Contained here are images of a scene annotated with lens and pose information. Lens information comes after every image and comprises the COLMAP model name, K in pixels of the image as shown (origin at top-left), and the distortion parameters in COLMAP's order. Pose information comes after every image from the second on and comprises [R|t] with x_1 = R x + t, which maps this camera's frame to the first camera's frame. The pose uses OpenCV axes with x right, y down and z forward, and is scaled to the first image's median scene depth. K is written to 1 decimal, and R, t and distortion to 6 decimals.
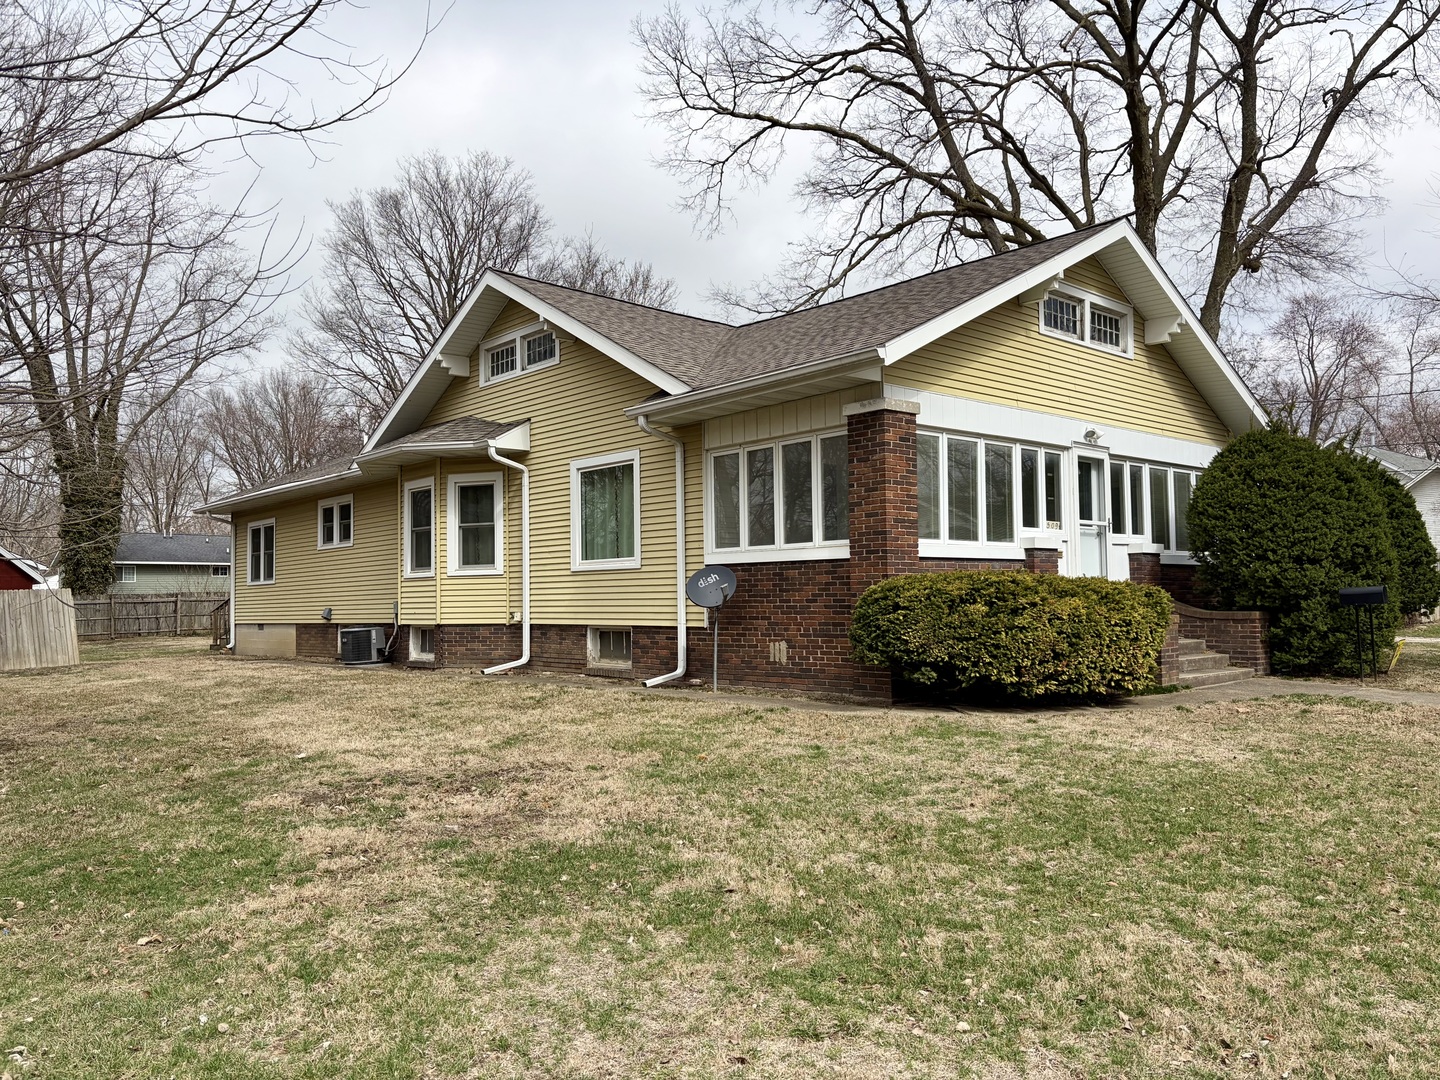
lens RADIAL K [[1093.4, 0, 722.1], [0, 1093.4, 535.8], [0, 0, 1]] dist [0.019884, -0.008431]
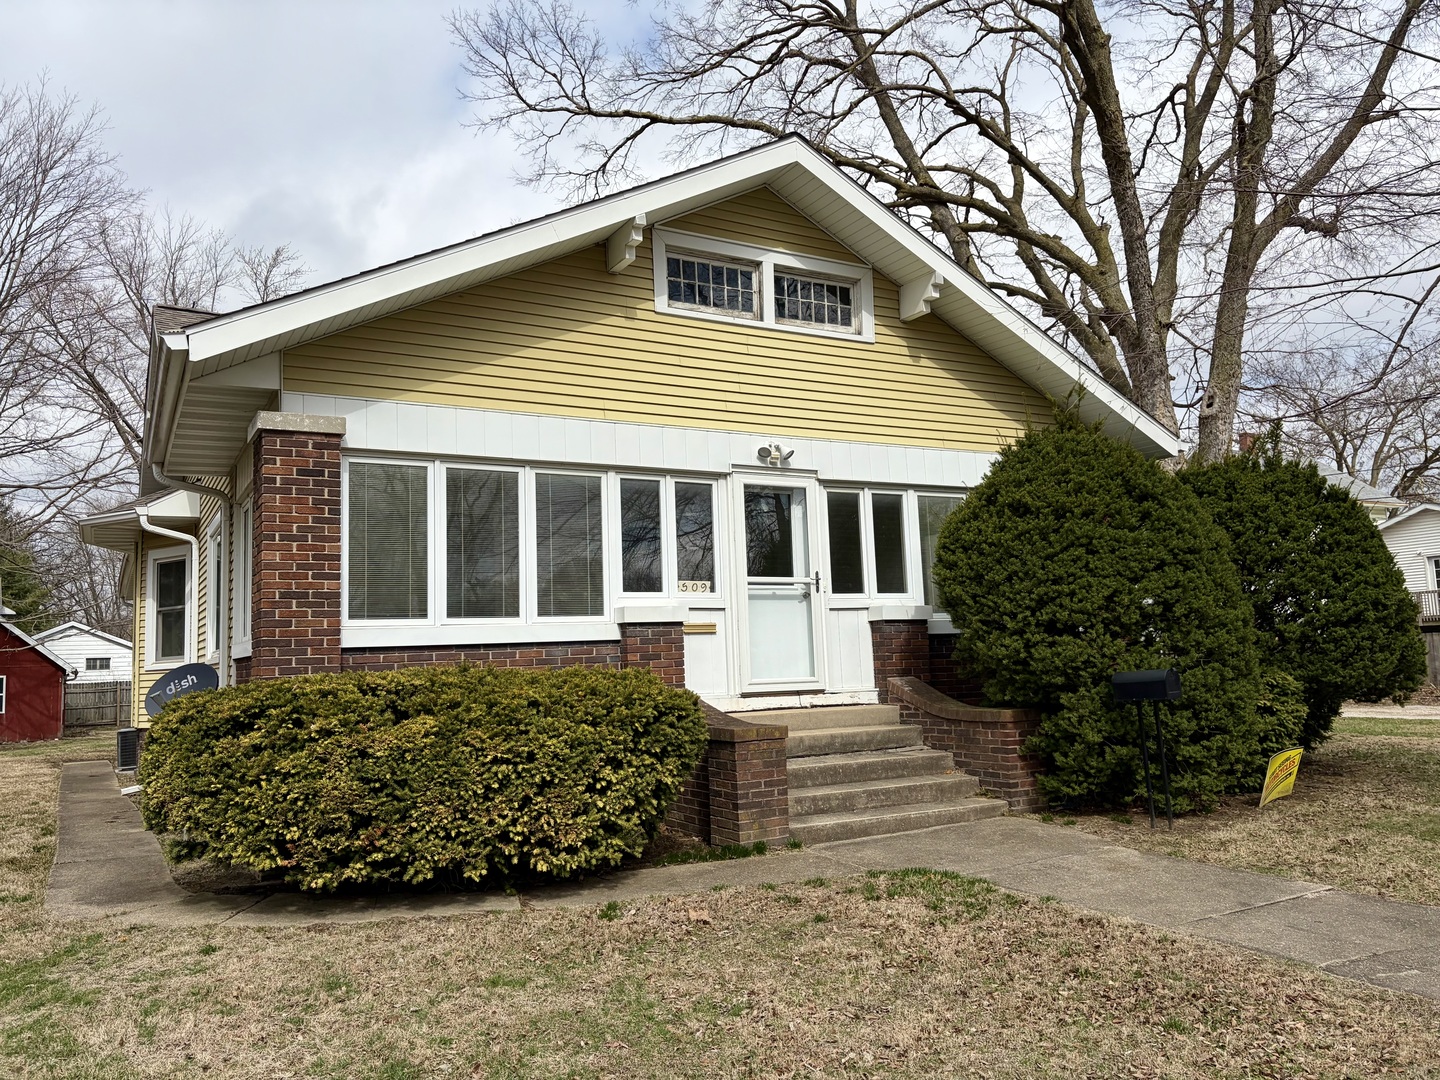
lens RADIAL K [[1086.8, 0, 723.5], [0, 1086.8, 538.6], [0, 0, 1]] dist [0.080934, -0.098752]
pose [[0.976331, -0.048303, -0.210818, 0.462851], [0.037053, 0.997687, -0.056992, -0.000437], [0.213083, 0.047831, 0.975863, 0.336703]]
